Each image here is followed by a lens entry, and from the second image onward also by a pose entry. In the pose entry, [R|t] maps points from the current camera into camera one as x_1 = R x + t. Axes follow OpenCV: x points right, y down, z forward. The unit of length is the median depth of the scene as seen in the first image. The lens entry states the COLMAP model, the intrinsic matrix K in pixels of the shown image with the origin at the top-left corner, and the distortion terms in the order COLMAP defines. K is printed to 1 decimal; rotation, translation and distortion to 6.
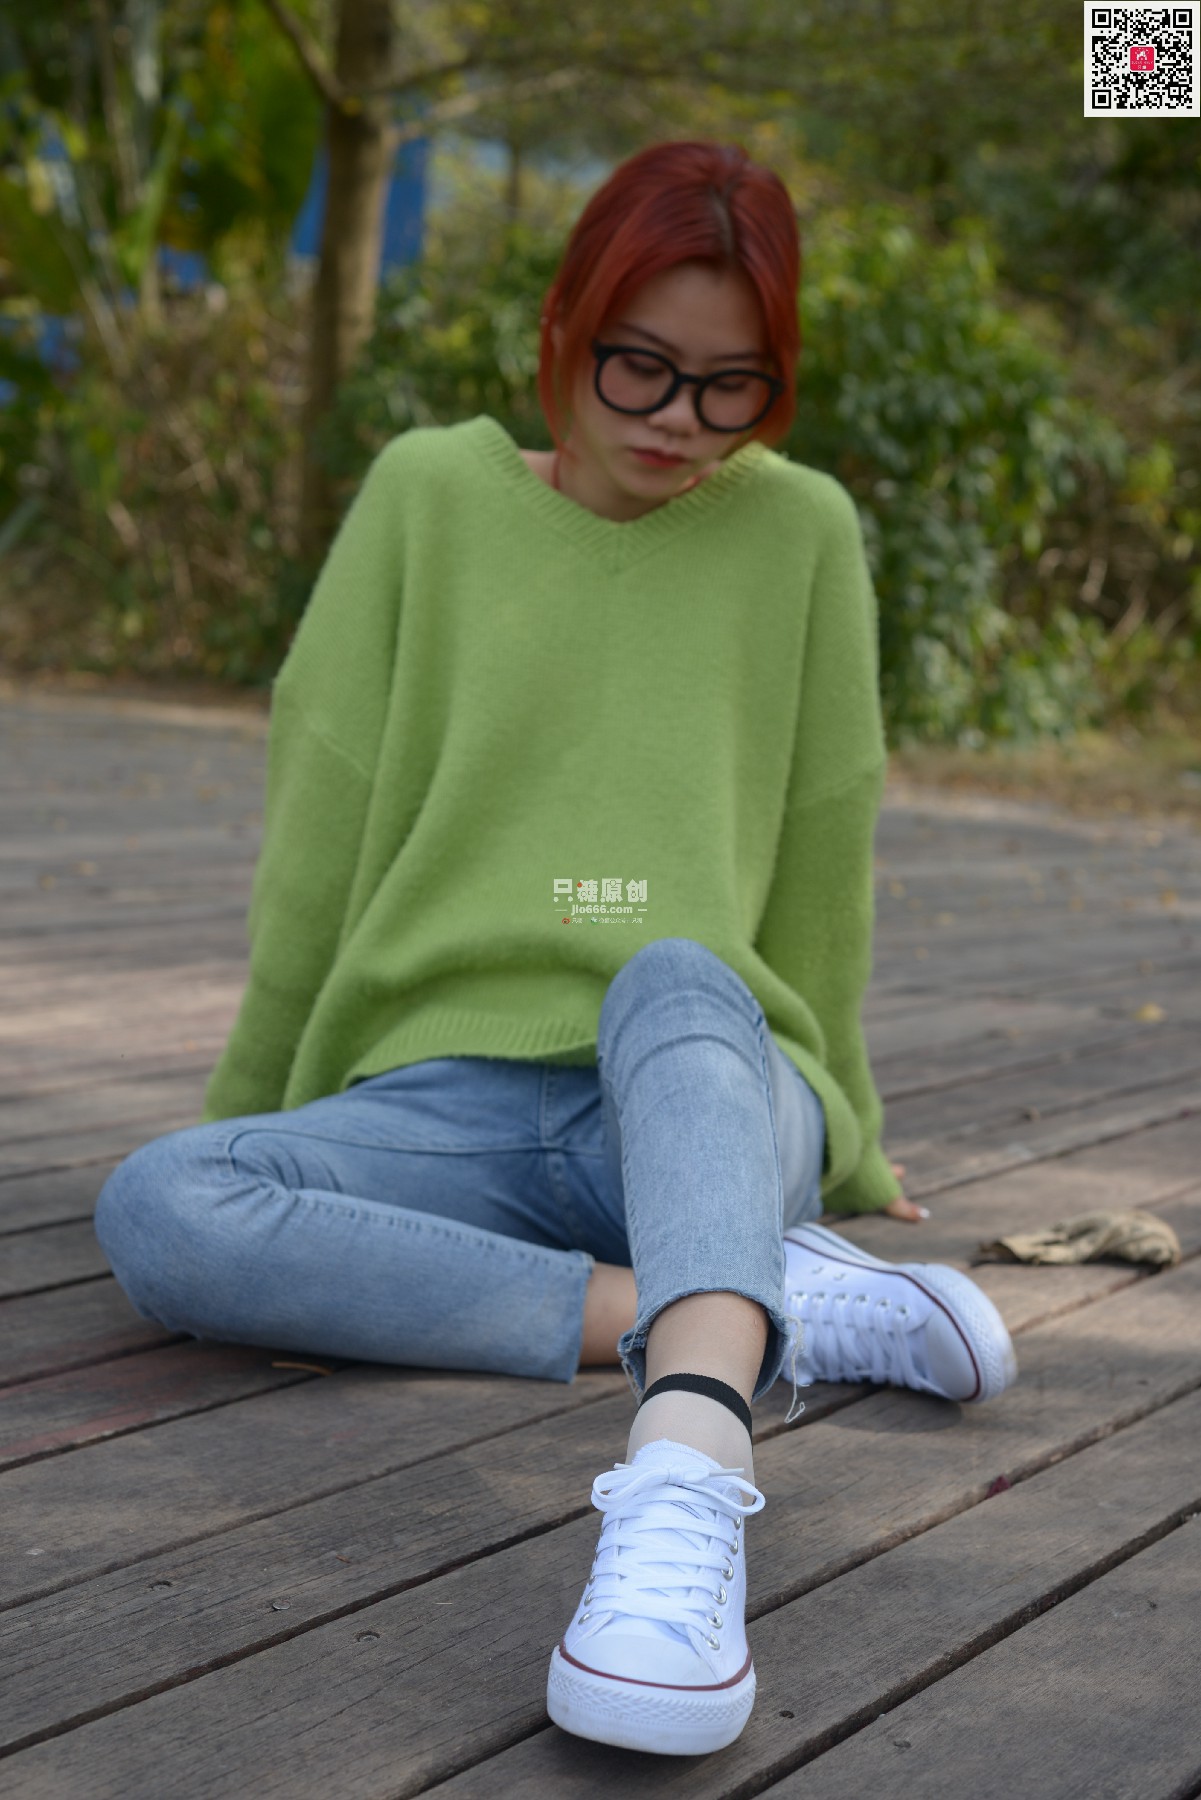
lens RADIAL K [[2633.7, 0, 613.8], [0, 2633.7, 874.3], [0, 0, 1]] dist [0.013746, -0.042210]
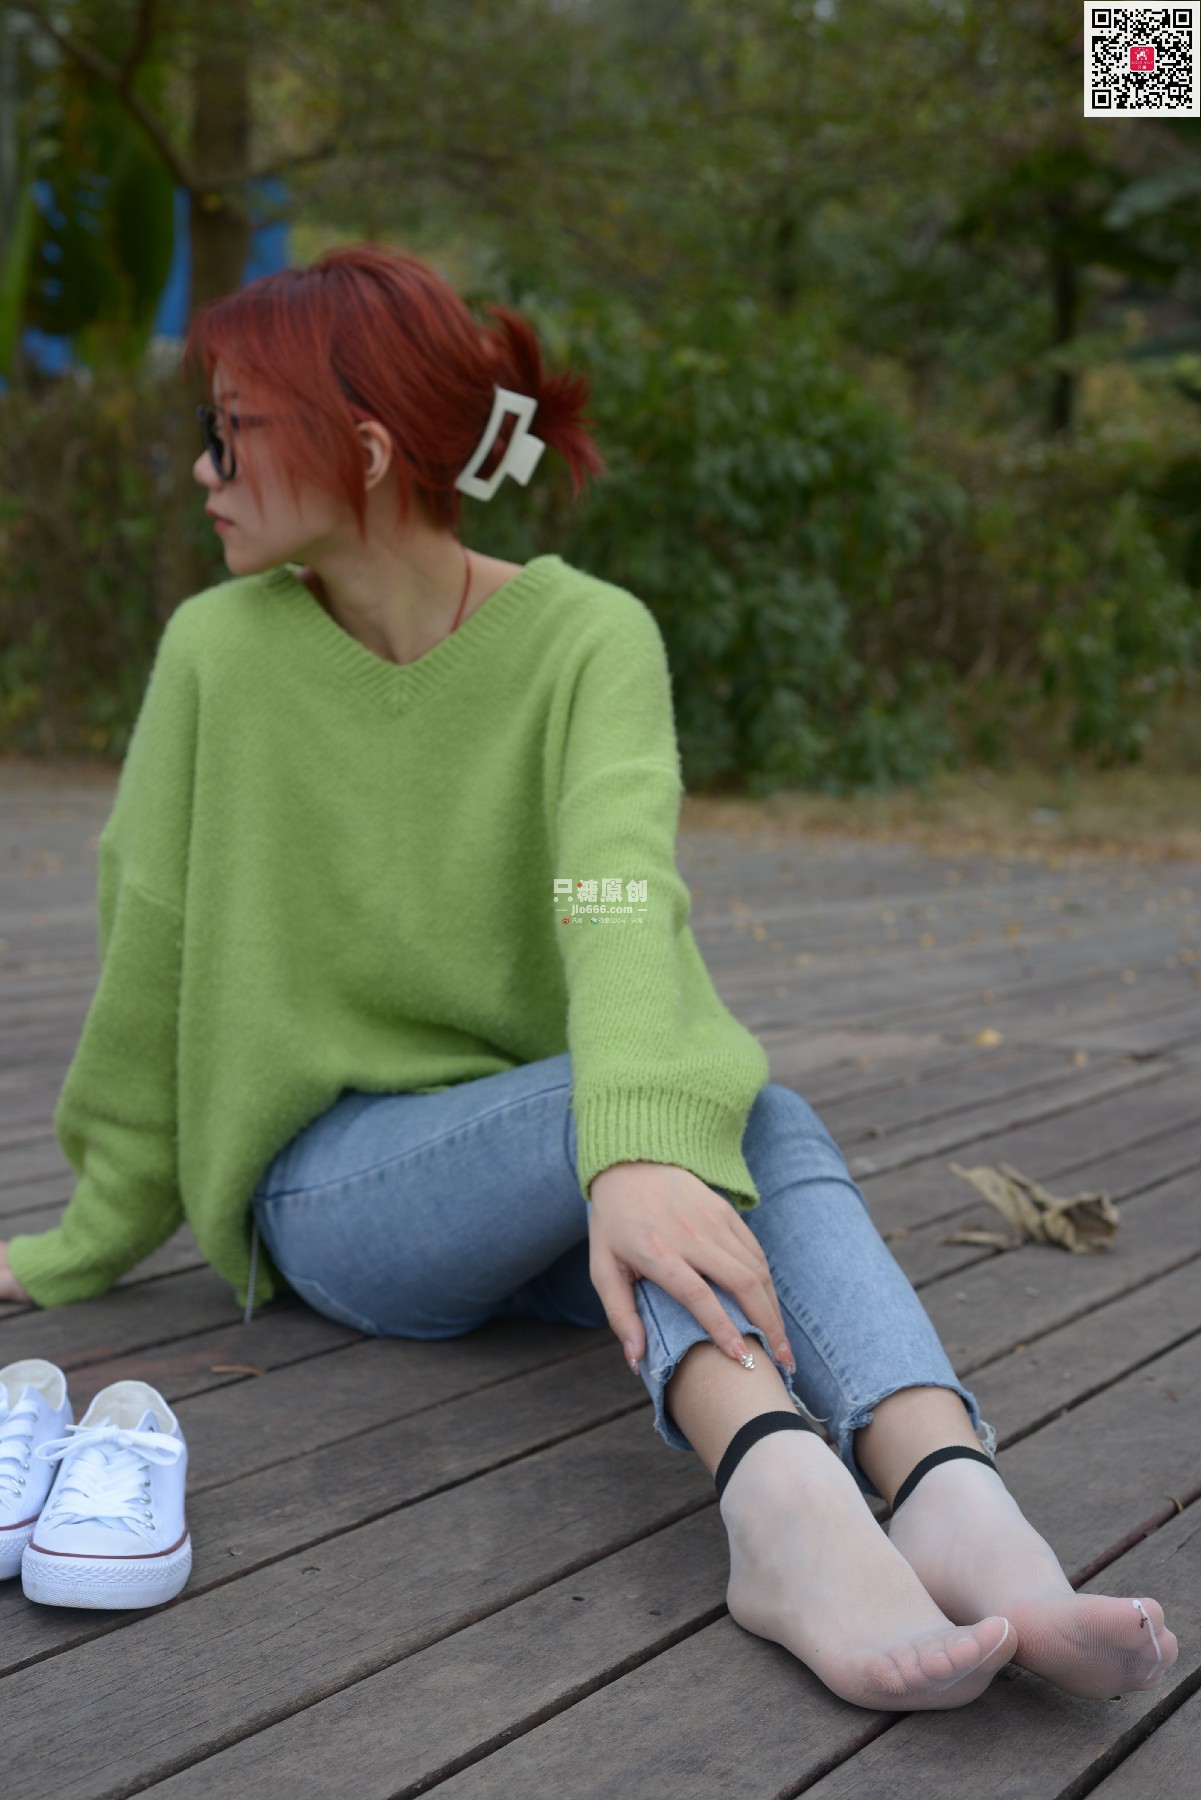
lens RADIAL K [[2601.4, 0, 600.5], [0, 2601.4, 900.0], [0, 0, 1]] dist [-0.019704, 0.015585]
pose [[0.998368, -0.040453, 0.040312, 0.003287], [0.040849, 0.999124, -0.009051, -0.002756], [-0.039911, 0.010683, 0.999146, -0.155758]]
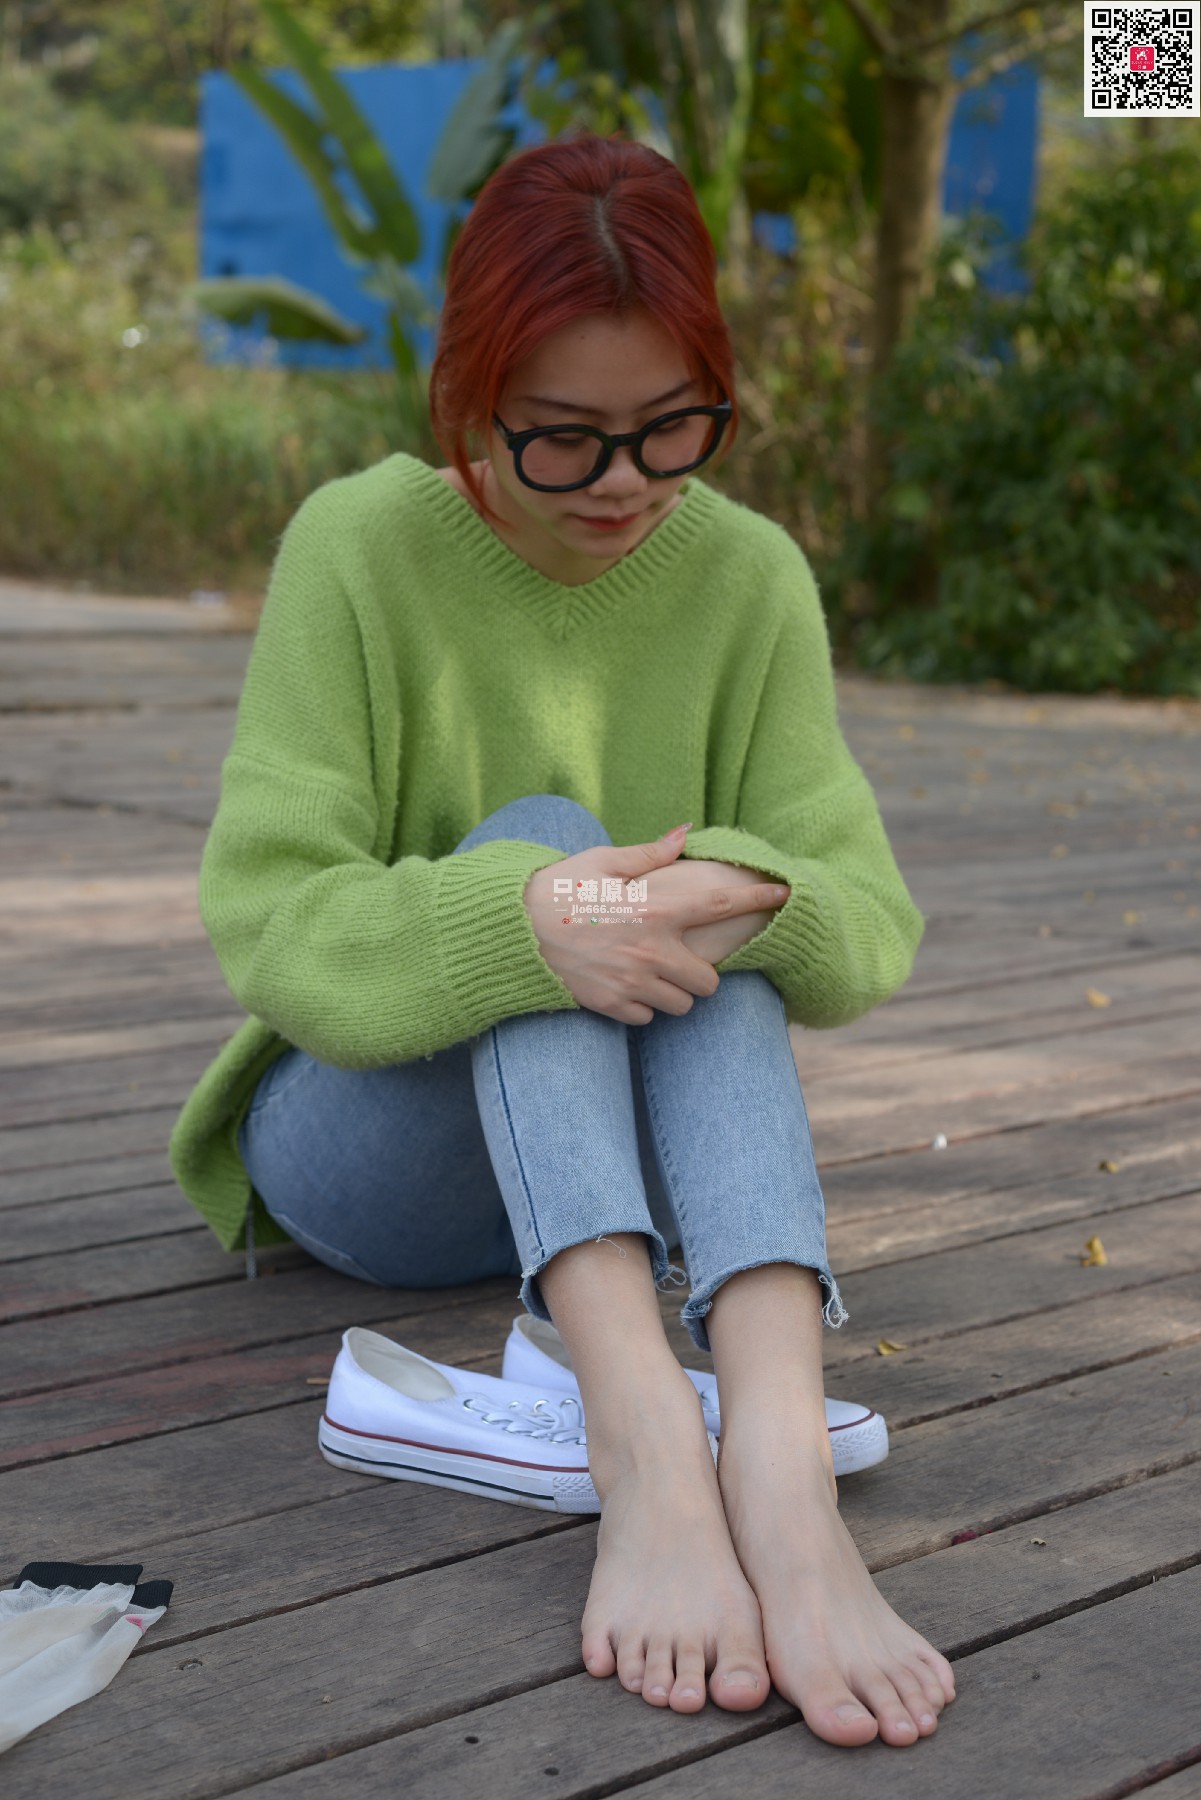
lens RADIAL K [[2633.7, 0, 613.8], [0, 2633.7, 874.3], [0, 0, 1]] dist [0.013746, -0.042210]
pose [[0.969160, -0.009814, -0.246238, 0.246425], [0.014576, 0.999740, 0.017525, -0.028131], [0.246002, -0.020574, 0.969051, 0.032360]]
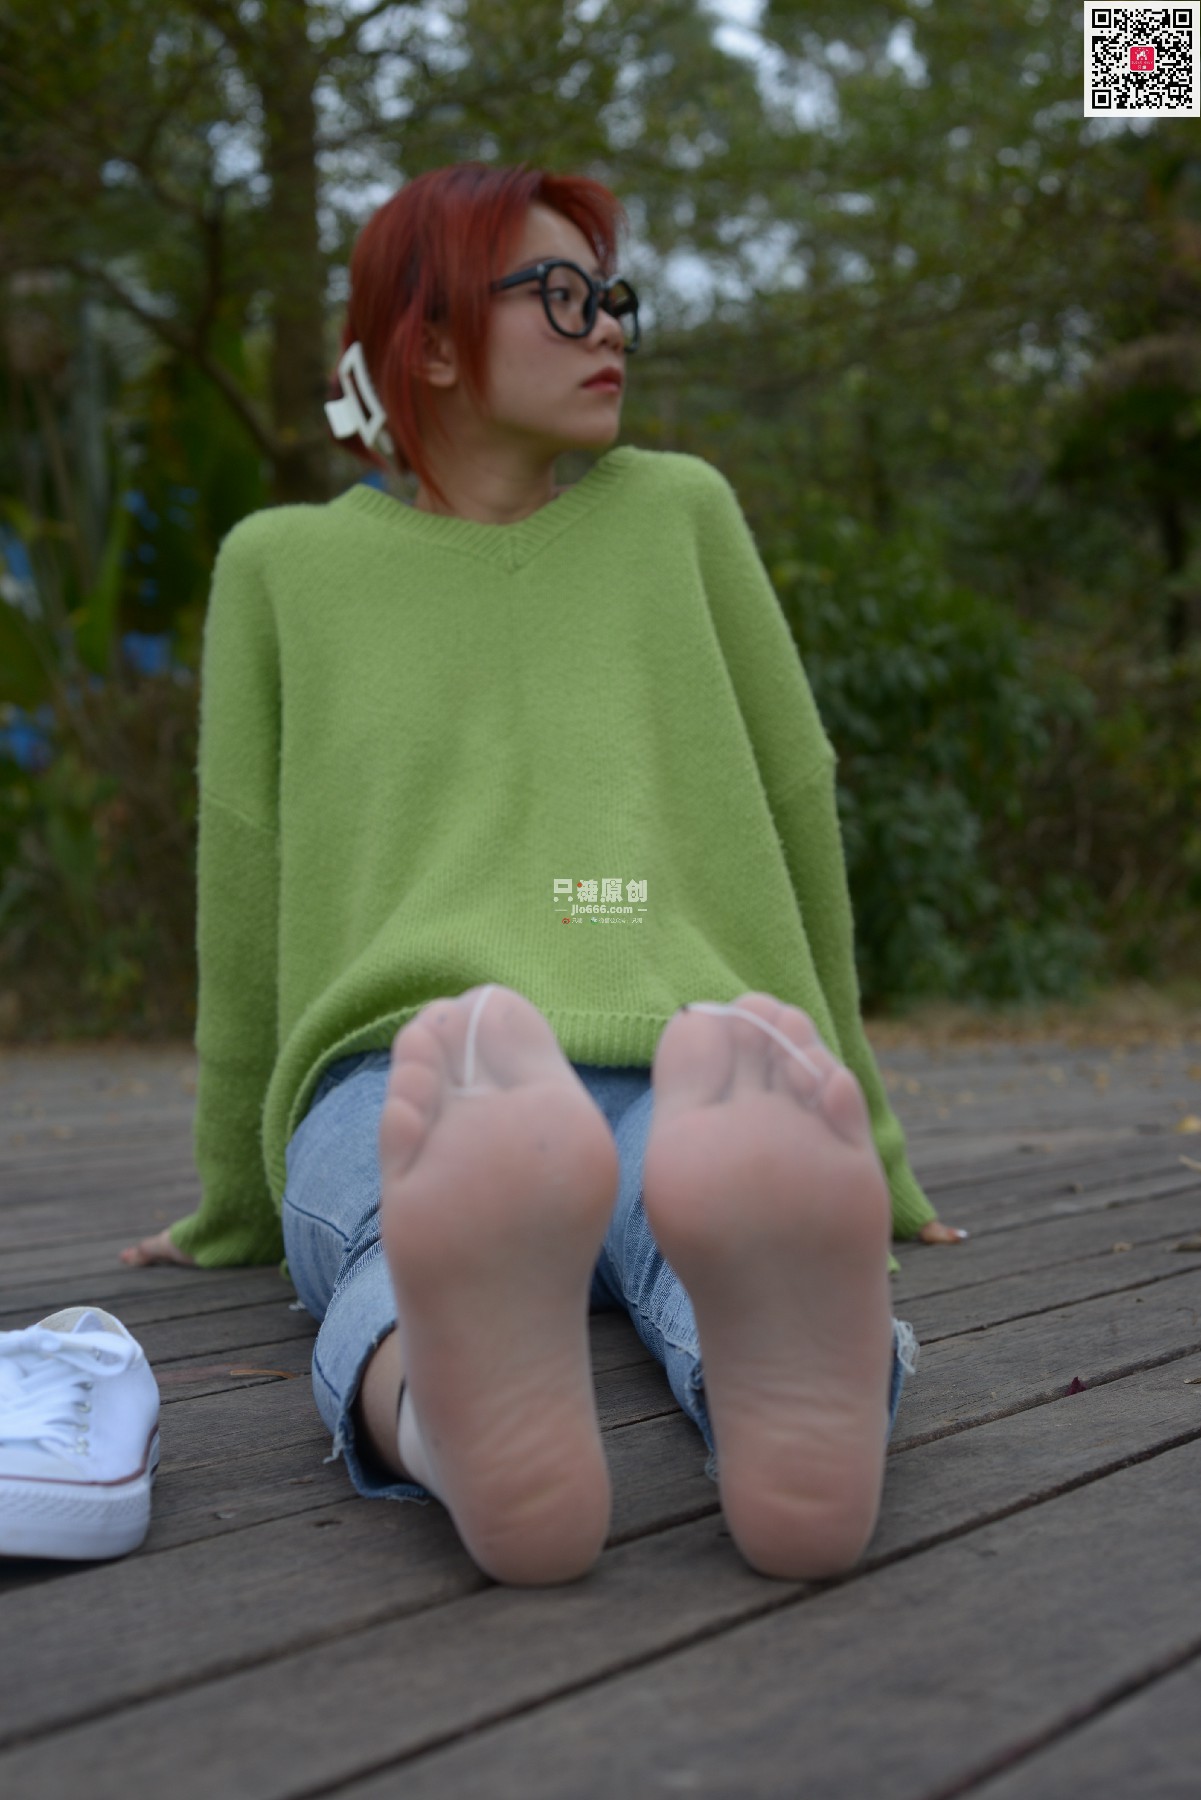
lens RADIAL K [[2633.7, 0, 613.8], [0, 2633.7, 874.3], [0, 0, 1]] dist [0.013746, -0.042210]
pose [[0.994654, -0.103183, 0.004188, 0.009578], [0.102736, 0.984609, -0.141390, 0.162495], [0.010466, 0.141064, 0.989945, 0.118425]]
